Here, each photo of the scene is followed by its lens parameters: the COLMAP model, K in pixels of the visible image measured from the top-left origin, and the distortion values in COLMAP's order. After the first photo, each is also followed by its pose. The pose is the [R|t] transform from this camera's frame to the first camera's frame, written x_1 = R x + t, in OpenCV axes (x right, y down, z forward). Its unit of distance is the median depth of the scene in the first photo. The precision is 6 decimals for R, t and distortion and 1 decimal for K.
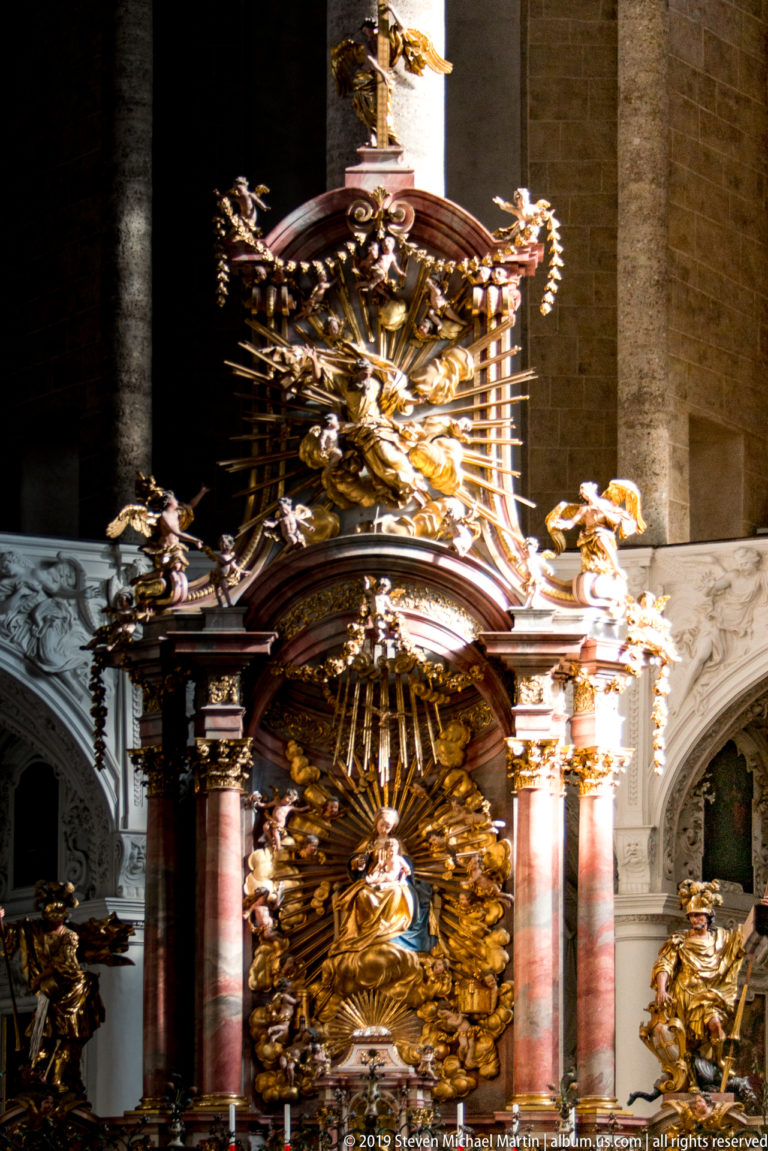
lens RADIAL K [[7101.7, 0, 384.0], [0, 7101.7, 575.5], [0, 0, 1]] dist [-0.740438, -21.268182]
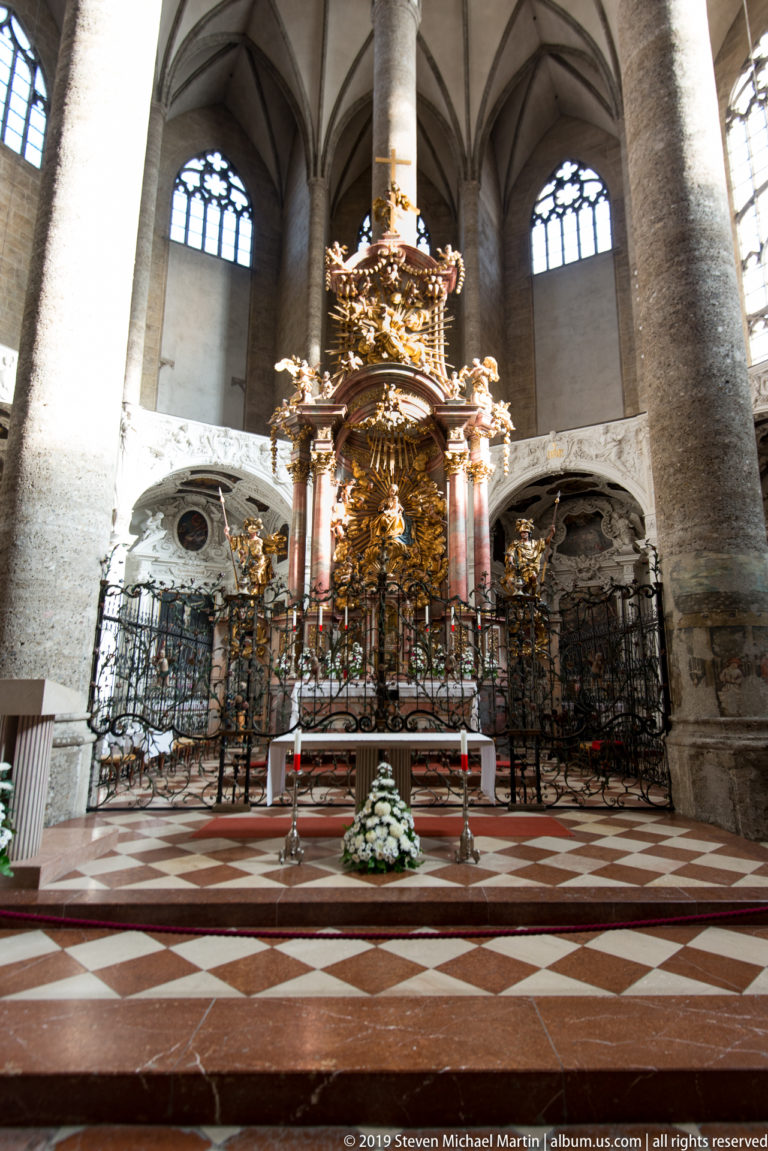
lens RADIAL K [[621.9, 0, 406.9], [0, 621.9, 574.5], [0, 0, 1]] dist [0.004354, -0.001141]
pose [[0.999700, 0.004000, 0.024171, 0.000011], [-0.002063, 0.996821, -0.079646, 0.078608], [-0.024413, 0.079572, 0.996530, 0.794190]]
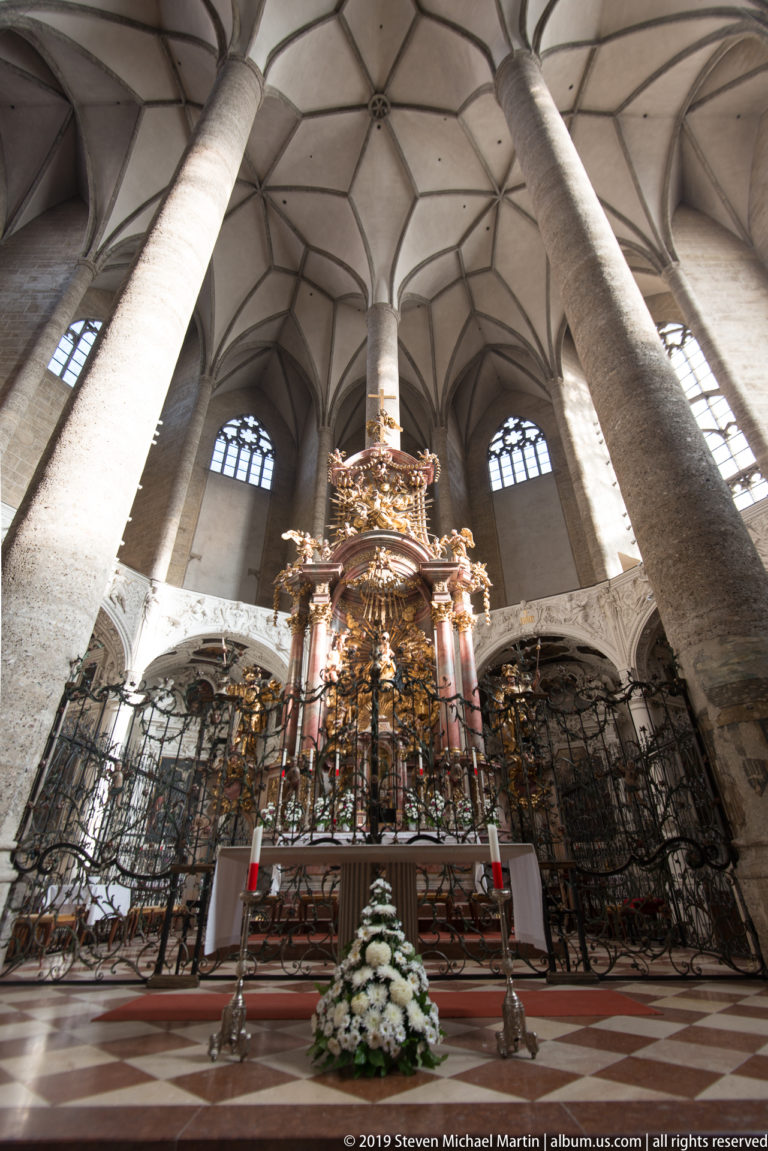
lens RADIAL K [[512.7, 0, 387.2], [0, 512.7, 573.8], [0, 0, 1]] dist [0.026844, -0.021128]
pose [[0.999930, -0.003324, 0.011370, -0.000658], [0.007843, 0.905065, -0.425202, 0.091209], [-0.008877, 0.425261, 0.905027, 0.822409]]
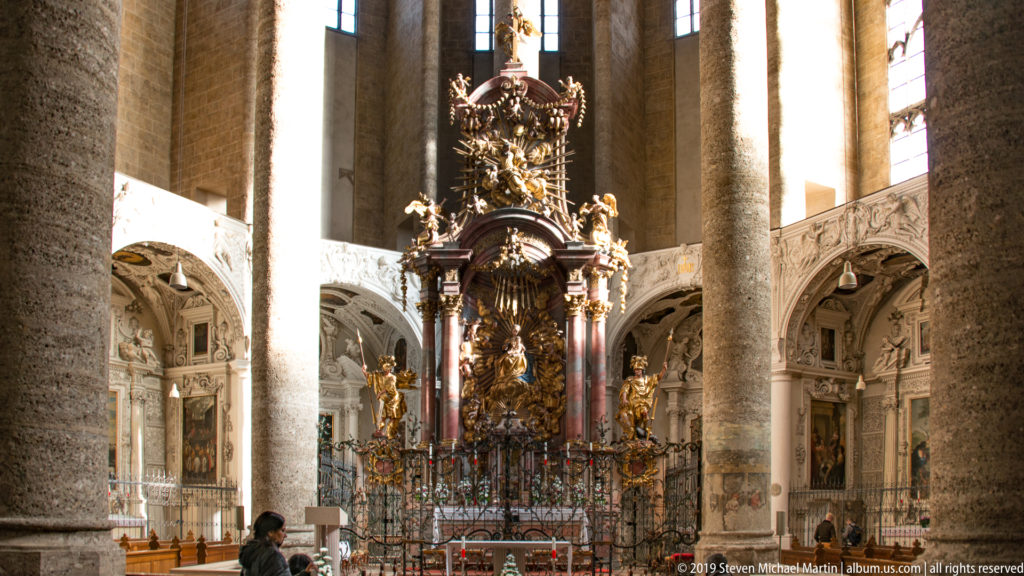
lens RADIAL K [[1079.5, 0, 489.5], [0, 1079.5, 289.9], [0, 0, 1]] dist [-0.203756, 0.002828]
pose [[0.999684, 0.002636, -0.024984, 0.000443], [-0.005170, 0.994779, -0.101921, 0.060173], [0.024585, 0.102018, 0.994479, 0.620659]]
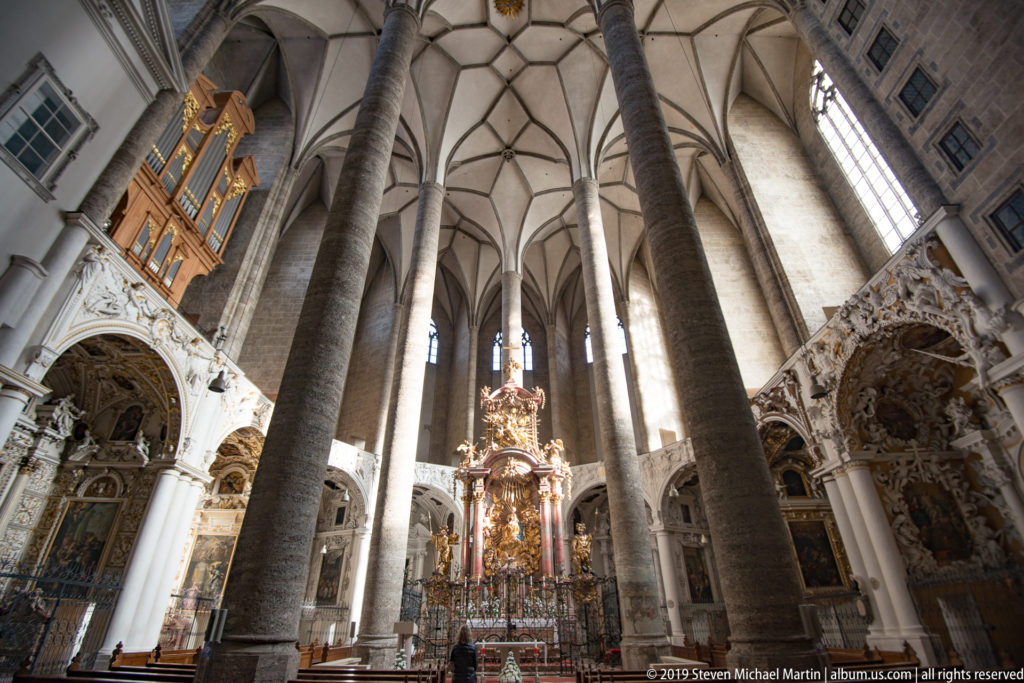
lens RADIAL K [[481.5, 0, 509.3], [0, 481.5, 313.5], [0, 0, 1]] dist [-0.033034, -0.000199]
pose [[0.999923, -0.010769, -0.006227, 0.000955], [0.006743, 0.889879, -0.456147, 0.063413], [0.010454, 0.456070, 0.889883, 0.651863]]
